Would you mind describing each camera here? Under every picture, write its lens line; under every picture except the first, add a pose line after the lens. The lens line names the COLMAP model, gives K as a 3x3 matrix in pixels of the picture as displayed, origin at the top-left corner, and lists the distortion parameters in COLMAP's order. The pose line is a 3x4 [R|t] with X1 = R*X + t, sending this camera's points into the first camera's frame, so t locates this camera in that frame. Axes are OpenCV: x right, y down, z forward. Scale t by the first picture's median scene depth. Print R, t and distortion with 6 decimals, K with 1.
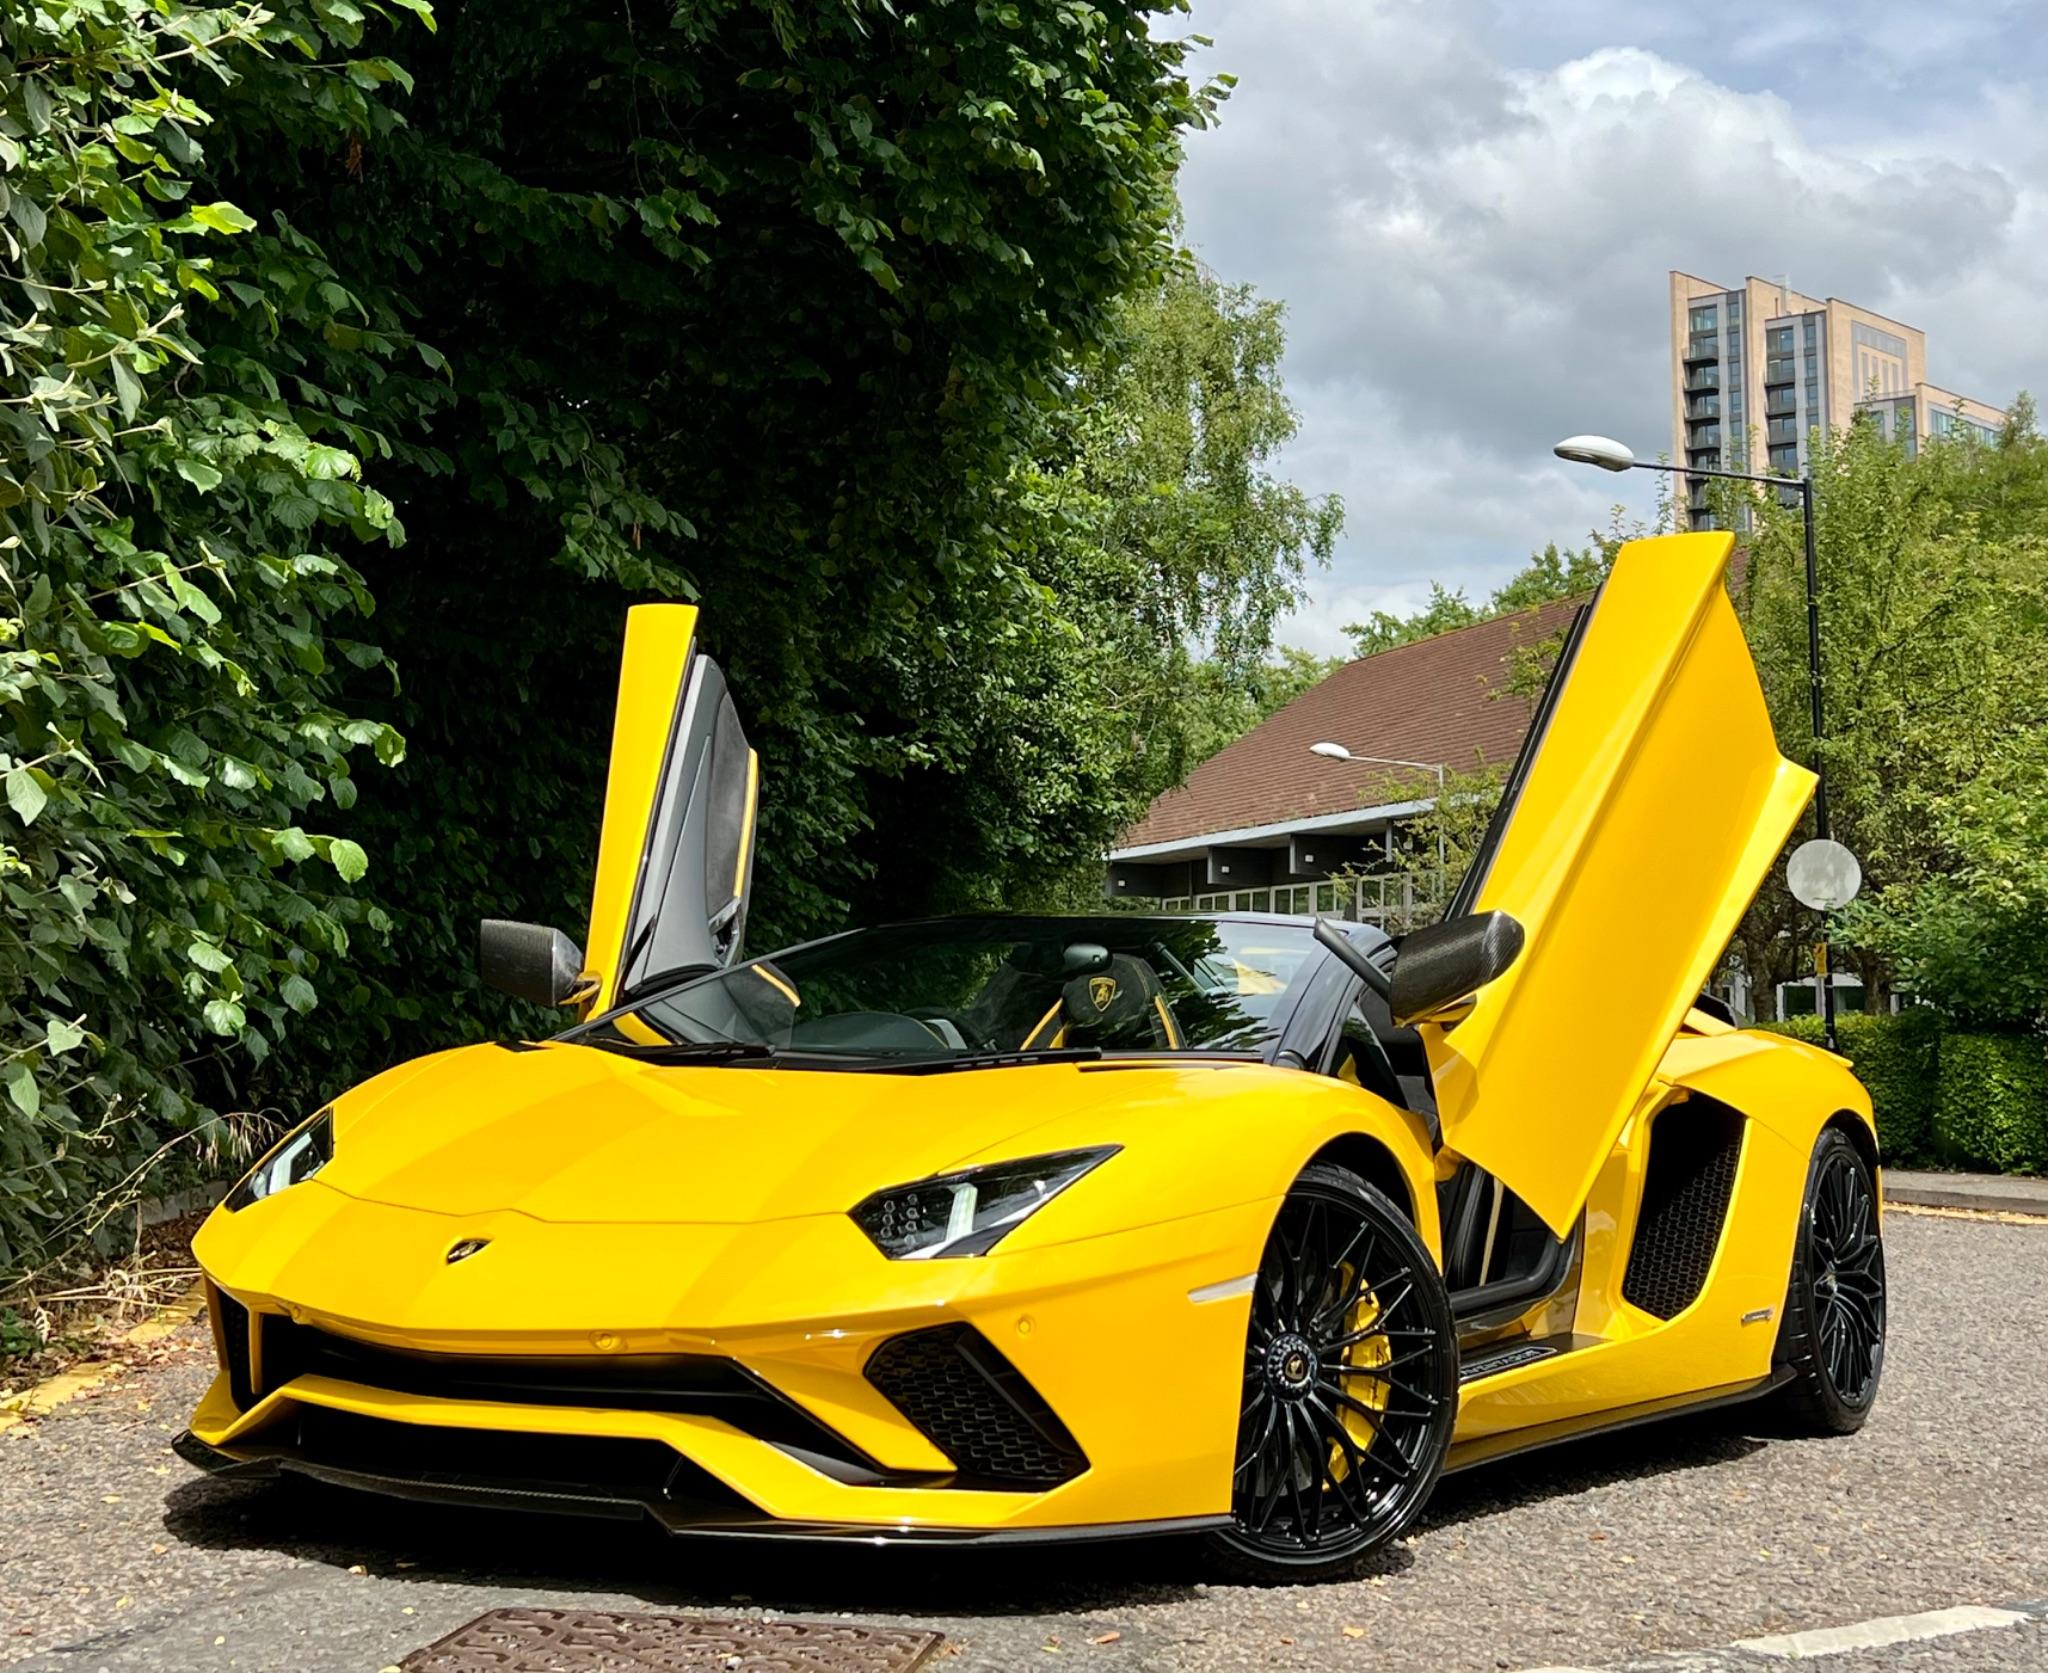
lens RADIAL K [[3395.5, 0, 938.0], [0, 3395.5, 505.7], [0, 0, 1]] dist [0.082196, -0.013809]
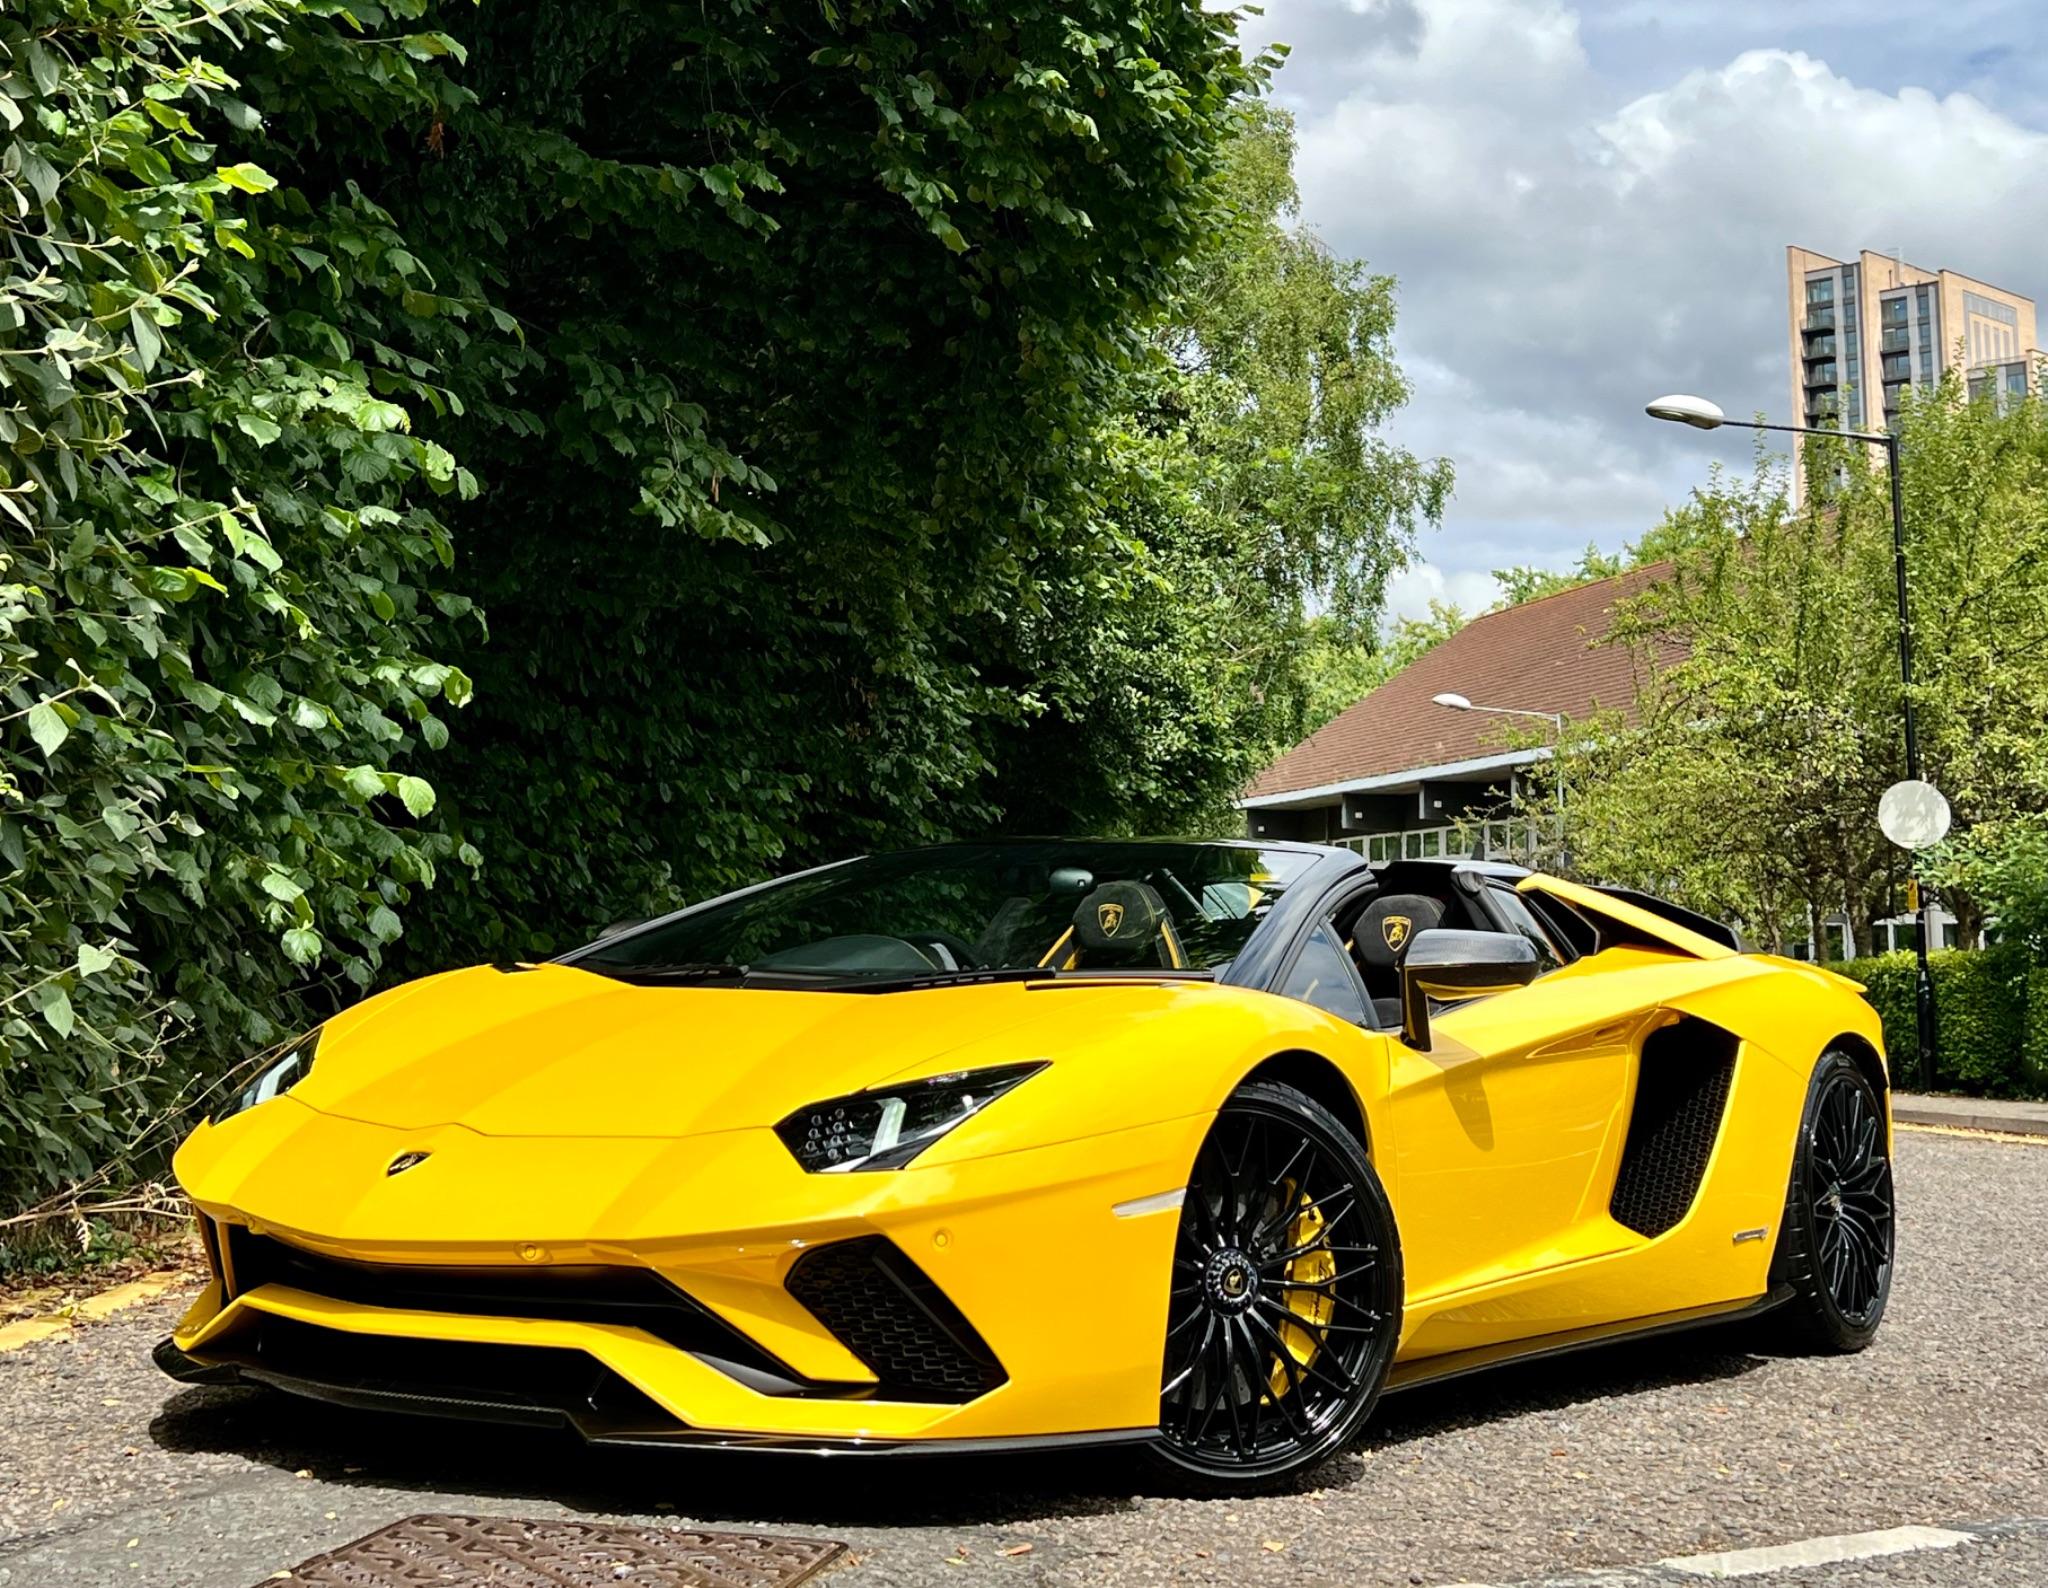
lens RADIAL K [[3142.8, 0, 912.4], [0, 3142.8, 454.7], [0, 0, 1]] dist [0.066366, -0.006612]
pose [[0.997586, -0.011998, -0.068397, 0.055217], [0.011328, 0.999884, -0.010178, 0.011868], [0.068511, 0.009379, 0.997606, 0.043781]]
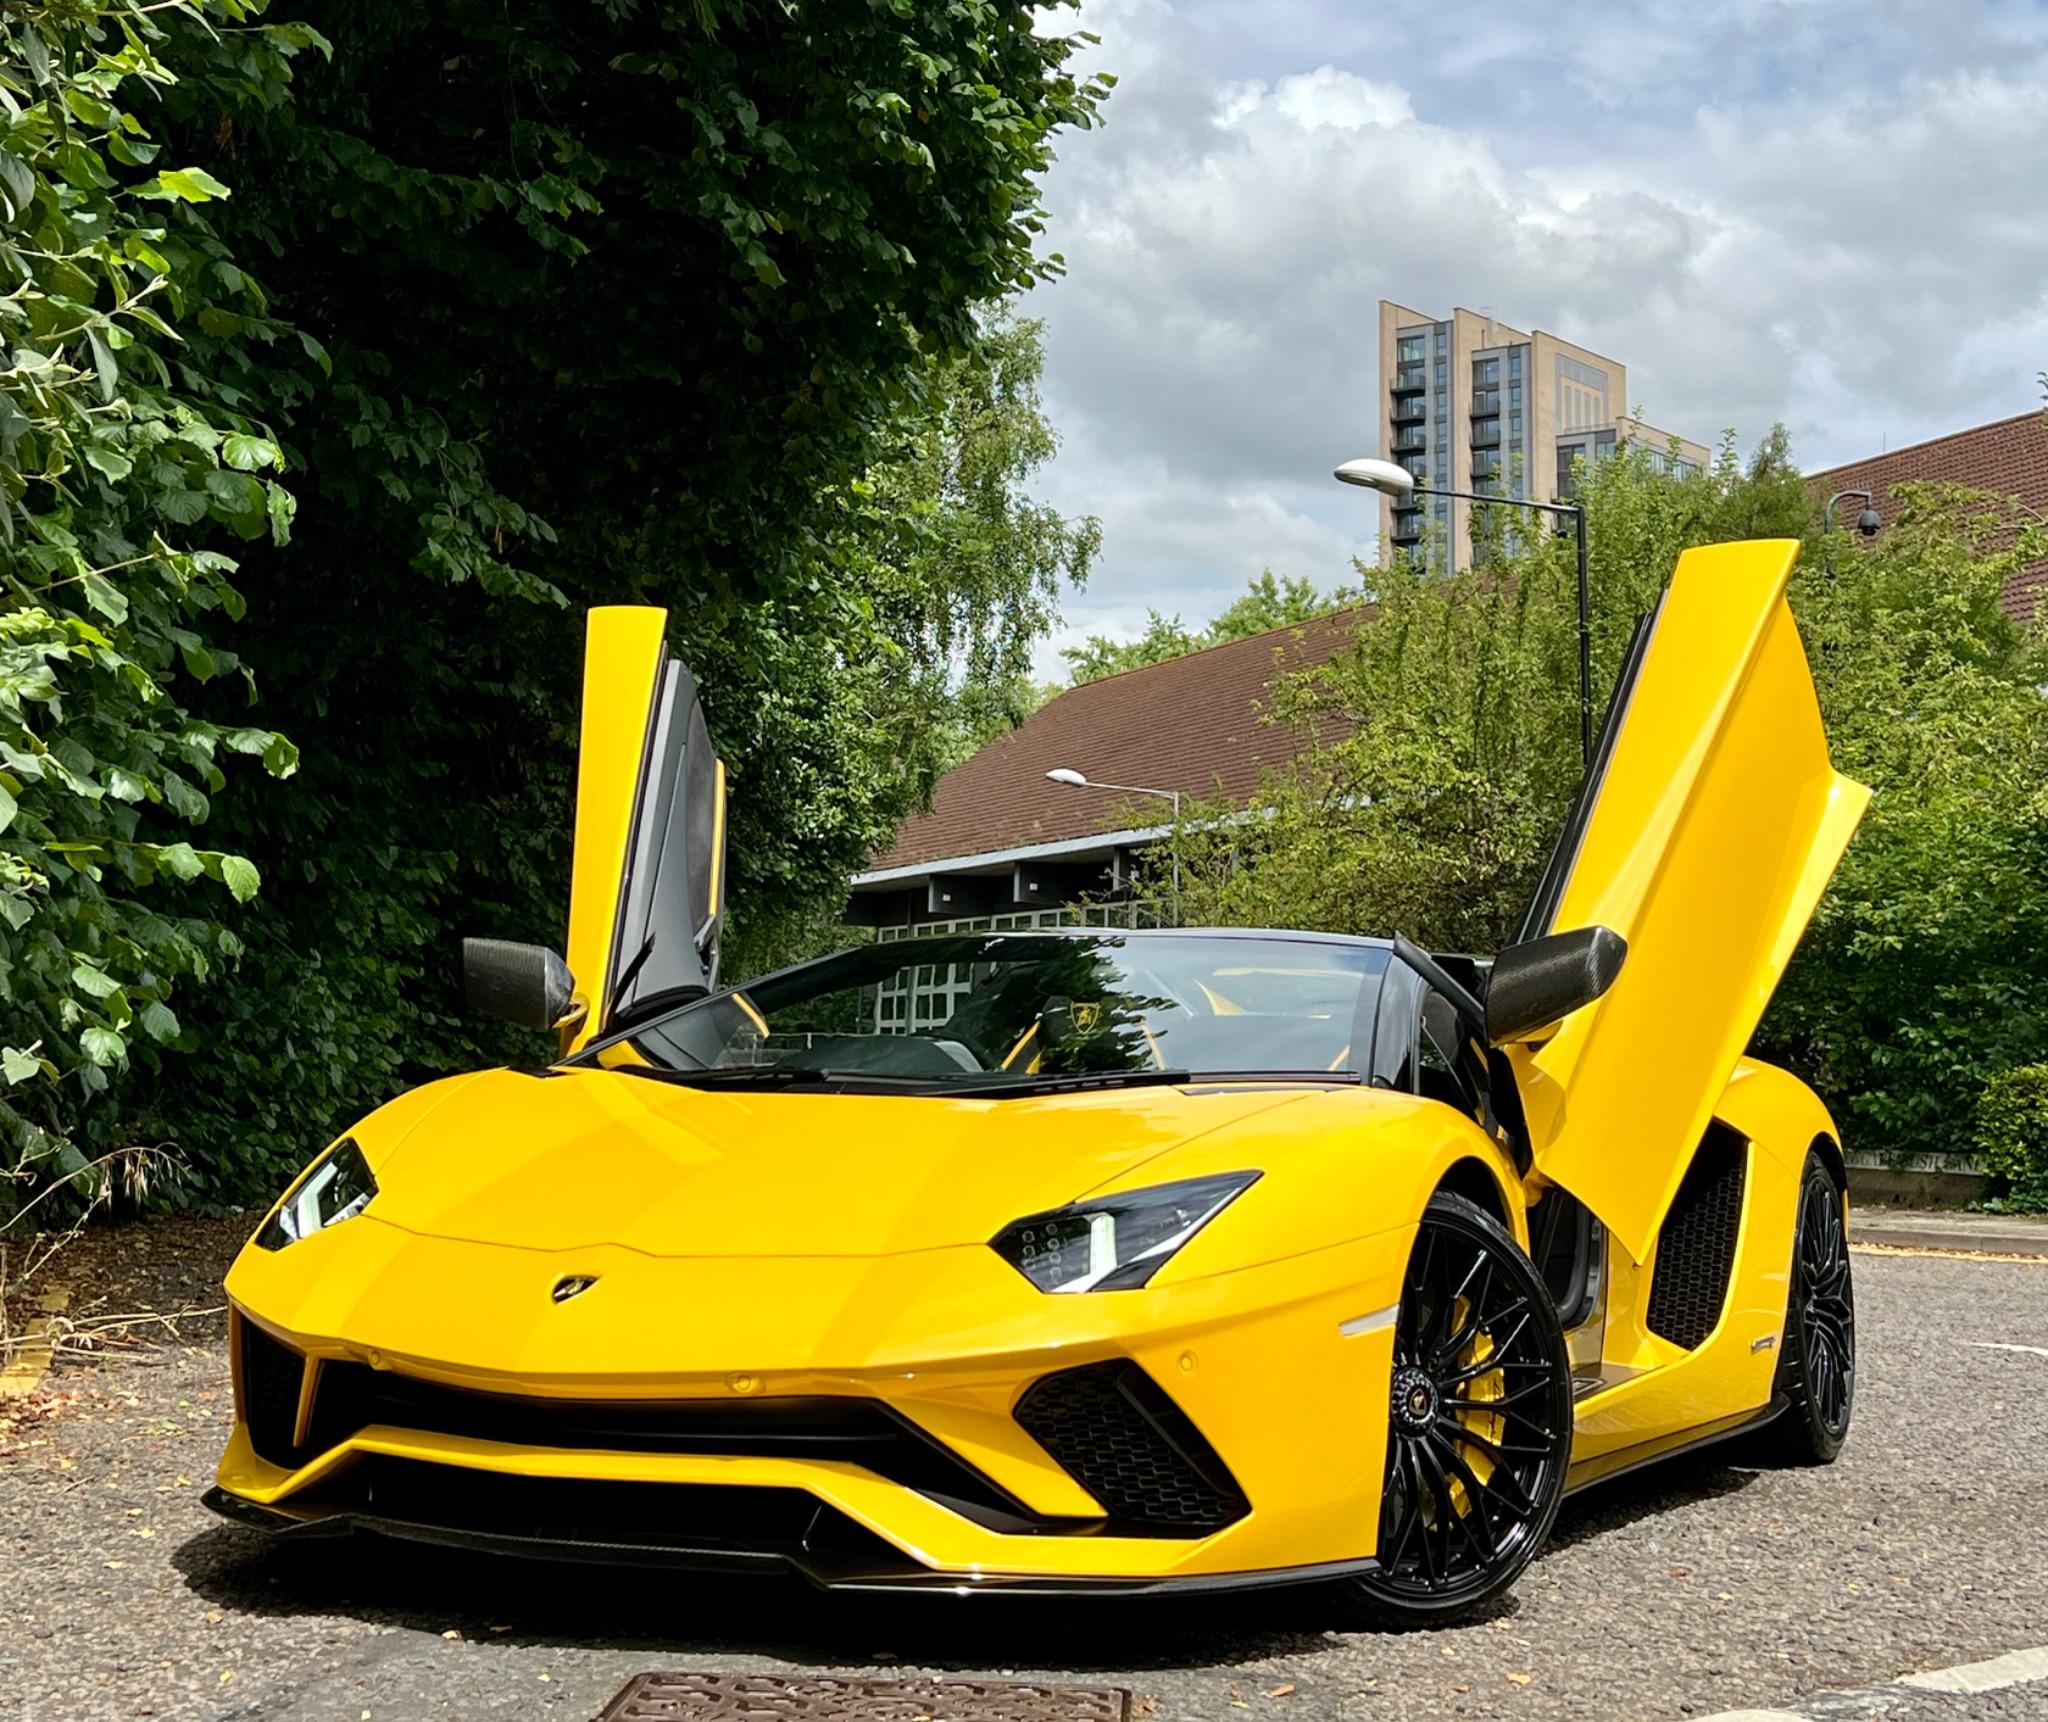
lens RADIAL K [[3455.5, 0, 974.2], [0, 3455.5, 526.5], [0, 0, 1]] dist [0.095450, -0.089601]
pose [[0.993097, 0.015073, 0.116323, -0.098337], [-0.014912, 0.999886, -0.002259, 0.007752], [-0.116344, 0.000509, 0.993209, 0.032791]]
